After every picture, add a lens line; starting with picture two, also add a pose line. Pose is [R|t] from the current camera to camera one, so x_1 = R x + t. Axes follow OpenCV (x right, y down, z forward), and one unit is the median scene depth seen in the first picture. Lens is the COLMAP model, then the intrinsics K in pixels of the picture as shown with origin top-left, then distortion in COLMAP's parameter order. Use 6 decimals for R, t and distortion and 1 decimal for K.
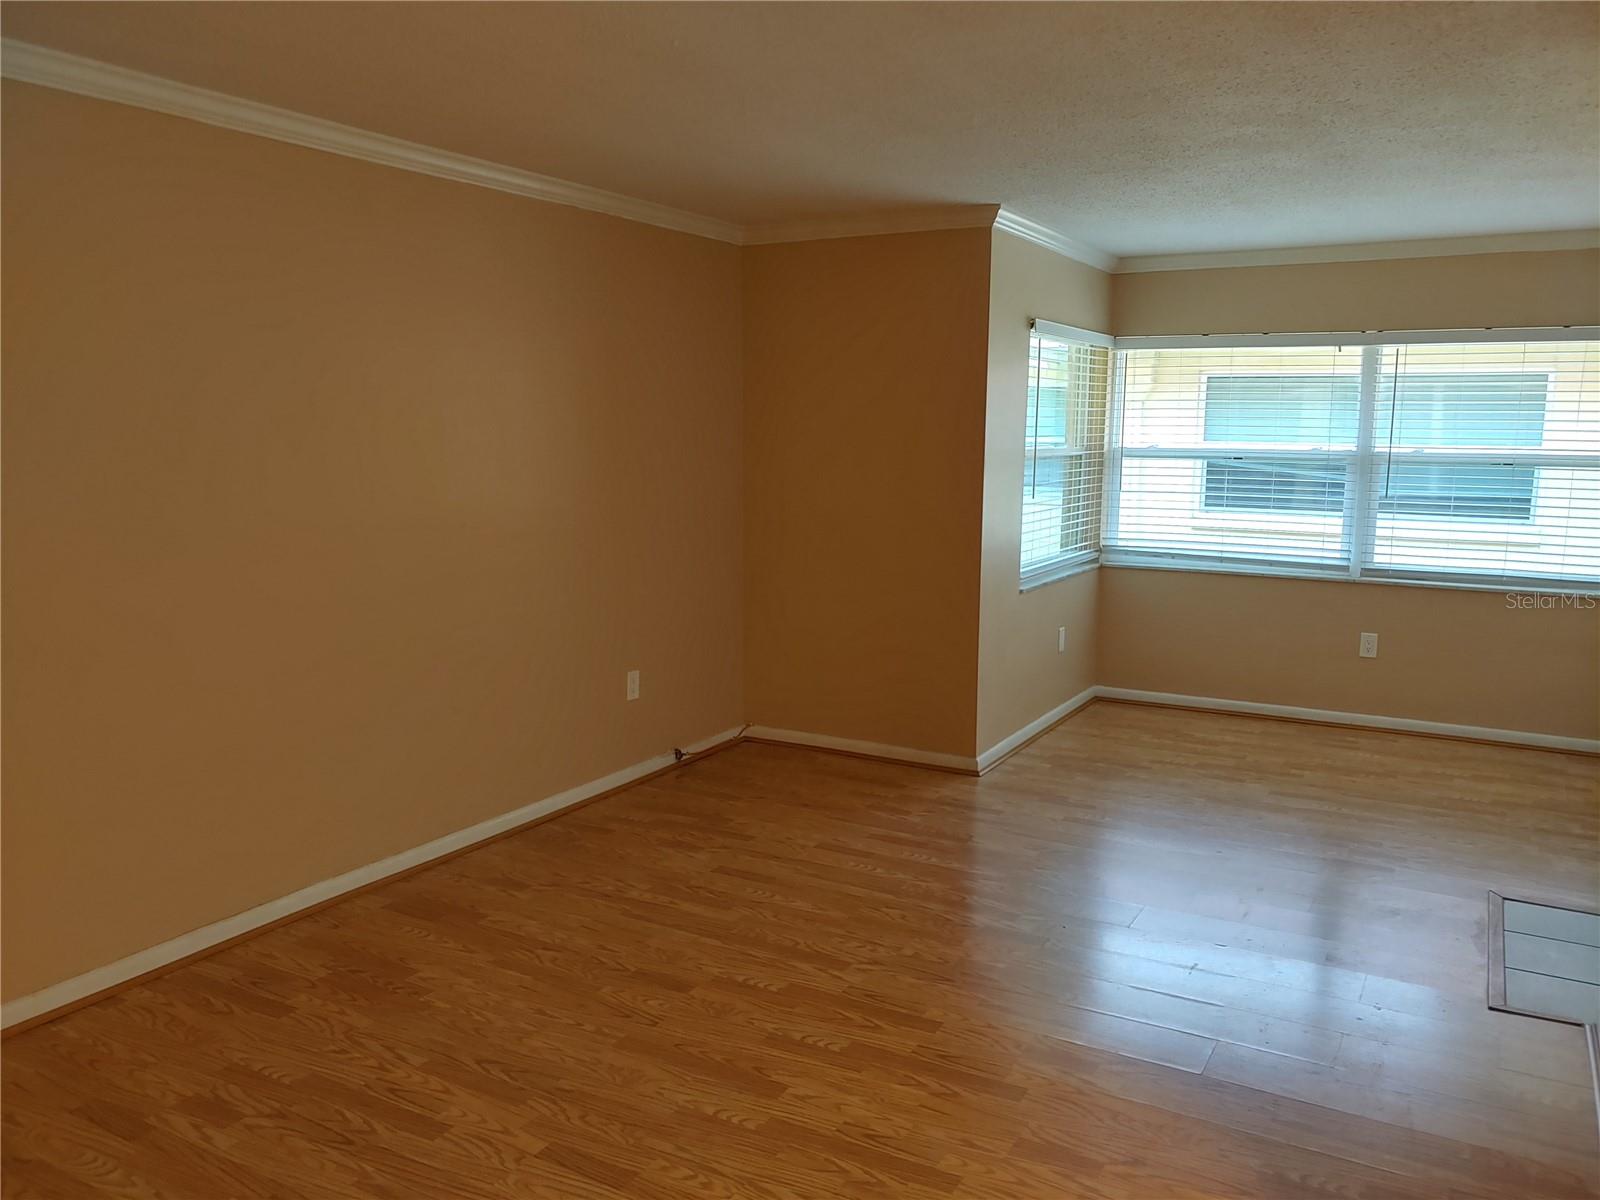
lens RADIAL K [[1247.3, 0, 800.0], [0, 1247.3, 600.0], [0, 0, 1]] dist [-0.001194, 0.001933]
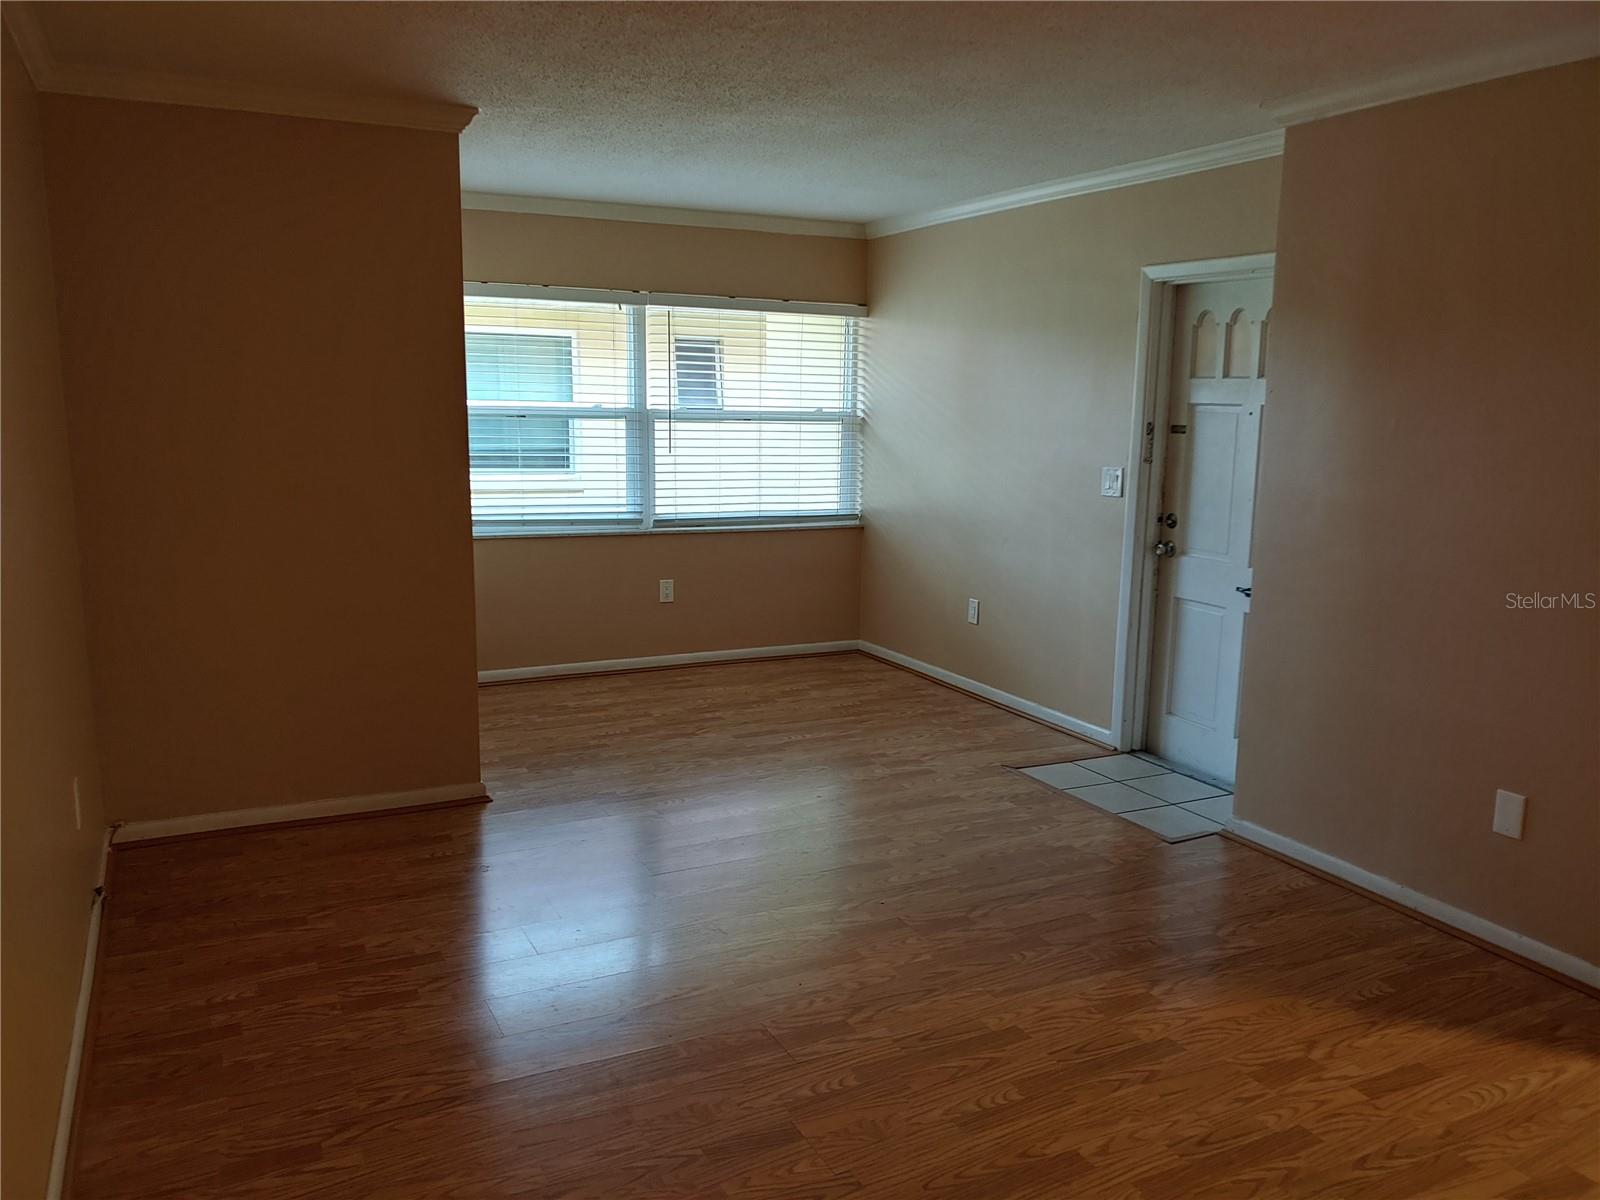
lens RADIAL K [[1232.6, 0, 802.9], [0, 1232.6, 623.1], [0, 0, 1]] dist [0.216990, -0.461319]
pose [[0.559031, -0.150436, 0.815385, -0.374719], [0.103946, 0.988360, 0.111083, -0.044985], [-0.822605, 0.022657, 0.568161, 0.310039]]
